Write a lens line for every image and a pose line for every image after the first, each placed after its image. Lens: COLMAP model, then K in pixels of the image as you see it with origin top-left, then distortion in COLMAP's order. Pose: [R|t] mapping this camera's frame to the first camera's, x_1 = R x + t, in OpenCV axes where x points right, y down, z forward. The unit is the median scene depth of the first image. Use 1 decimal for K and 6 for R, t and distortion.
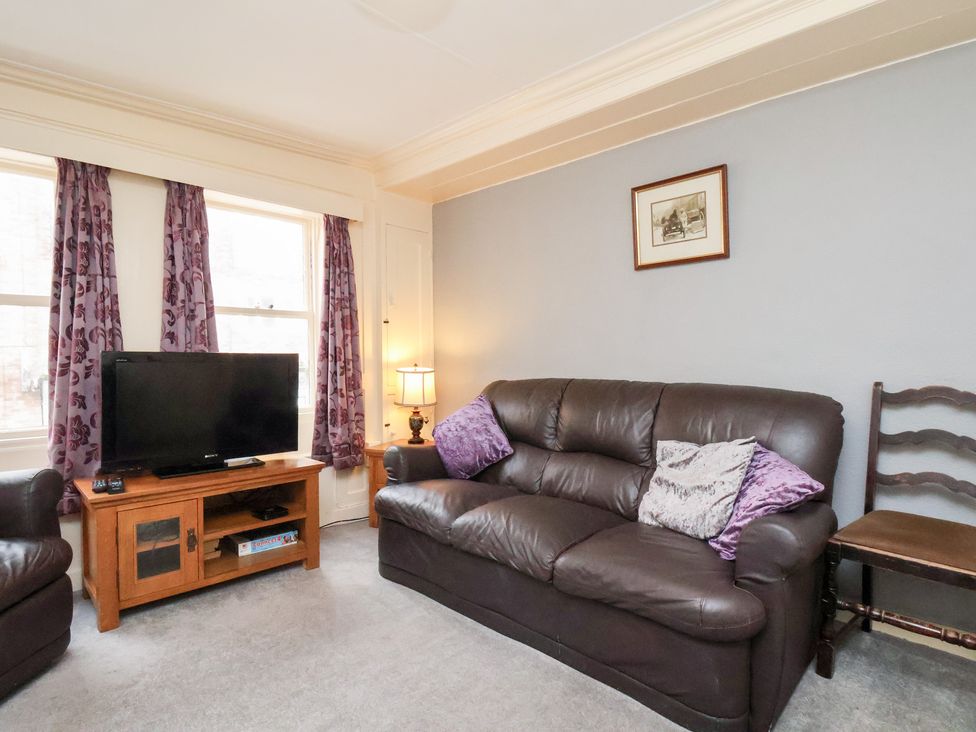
lens RADIAL K [[517.3, 0, 488.0], [0, 517.3, 366.0], [0, 0, 1]] dist [-0.006055, -0.002413]
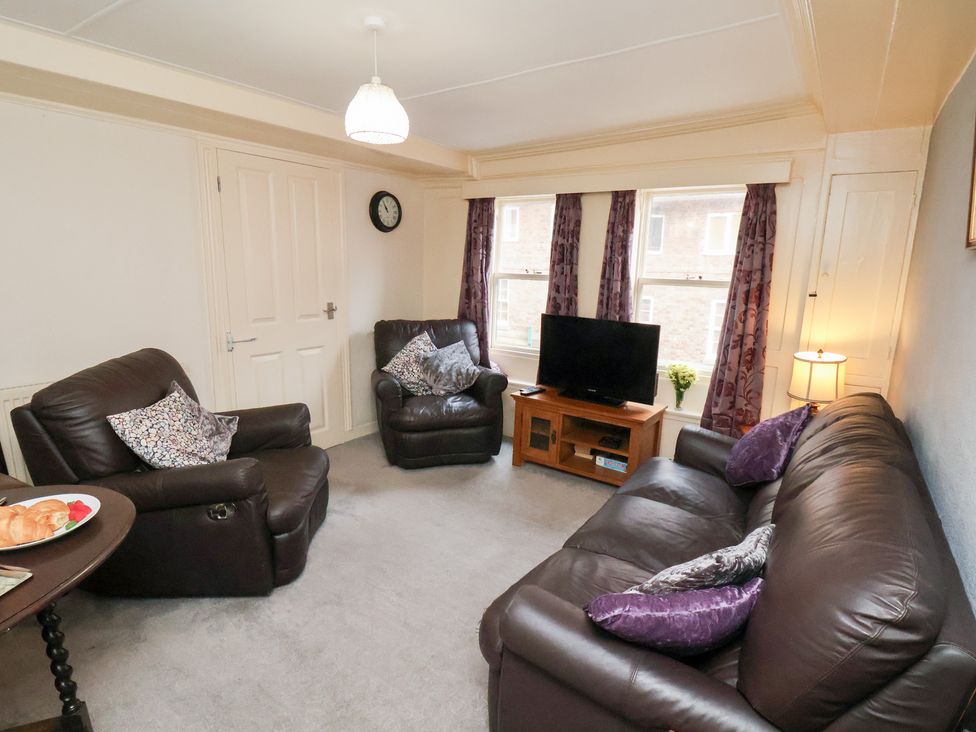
lens RADIAL K [[517.3, 0, 488.0], [0, 517.3, 366.0], [0, 0, 1]] dist [-0.006055, -0.002413]
pose [[0.168344, 0.201991, -0.964811, 0.744237], [-0.043786, 0.979346, 0.197394, -0.154408], [0.984755, 0.009015, 0.173711, 0.431141]]
